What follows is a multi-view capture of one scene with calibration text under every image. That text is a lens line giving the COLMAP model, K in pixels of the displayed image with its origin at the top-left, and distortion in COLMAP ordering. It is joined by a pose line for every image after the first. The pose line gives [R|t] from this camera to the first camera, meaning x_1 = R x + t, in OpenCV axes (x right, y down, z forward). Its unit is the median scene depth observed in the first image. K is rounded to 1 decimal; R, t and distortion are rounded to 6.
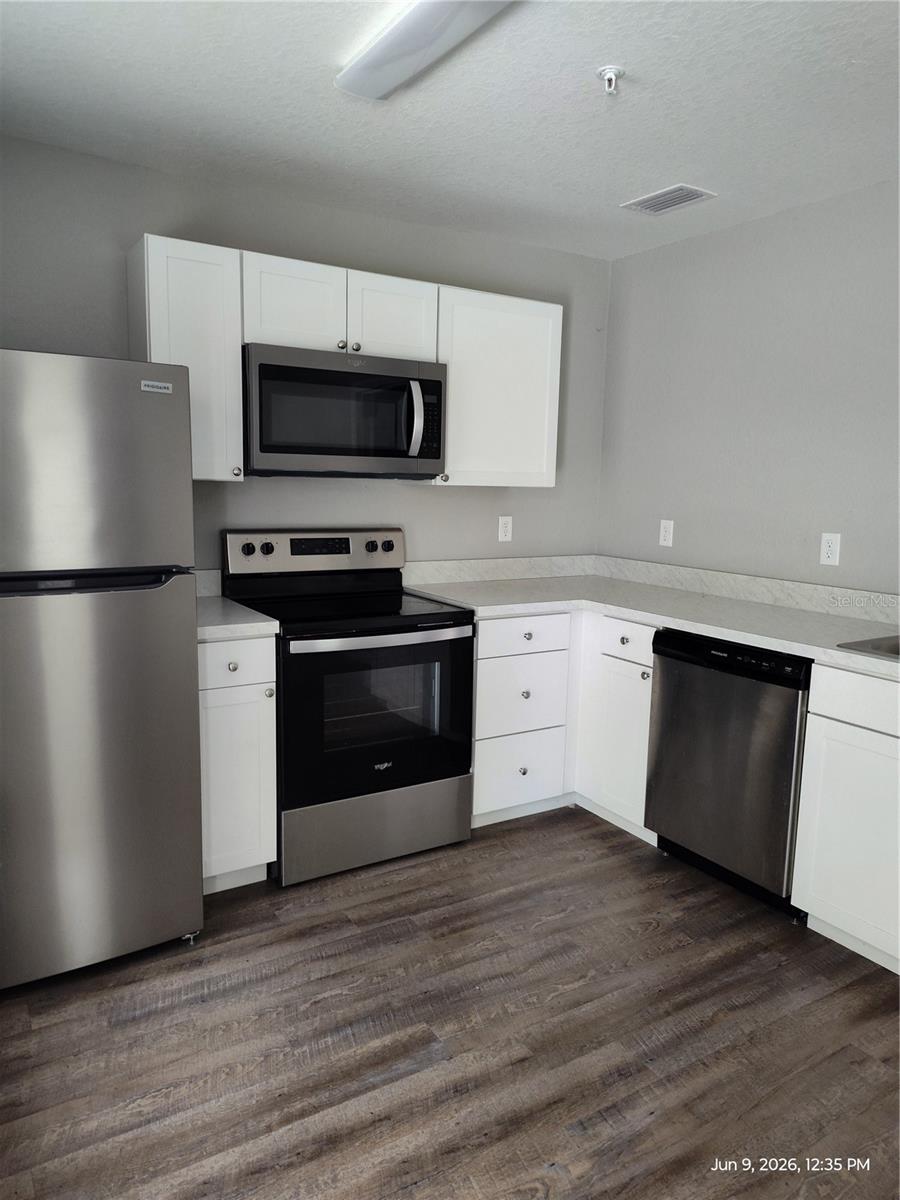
lens RADIAL K [[815.8, 0, 449.8], [0, 815.8, 603.6], [0, 0, 1]] dist [0.027068, 0.000653]
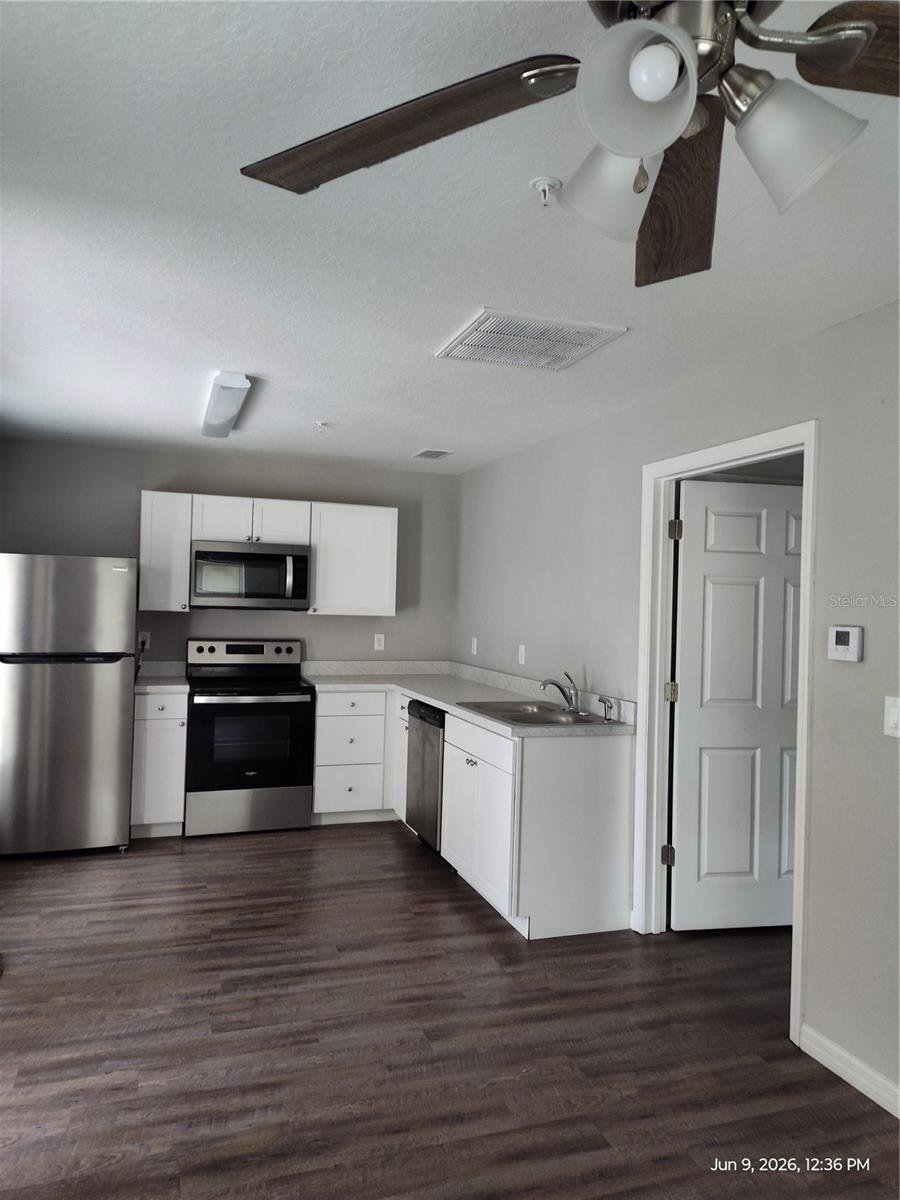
lens RADIAL K [[815.8, 0, 449.8], [0, 815.8, 603.6], [0, 0, 1]] dist [0.027068, 0.000653]
pose [[0.975578, 0.000727, -0.219652, 0.675535], [-0.035496, 0.987373, -0.154385, 0.089933], [0.216766, 0.158412, 0.963285, -0.608838]]
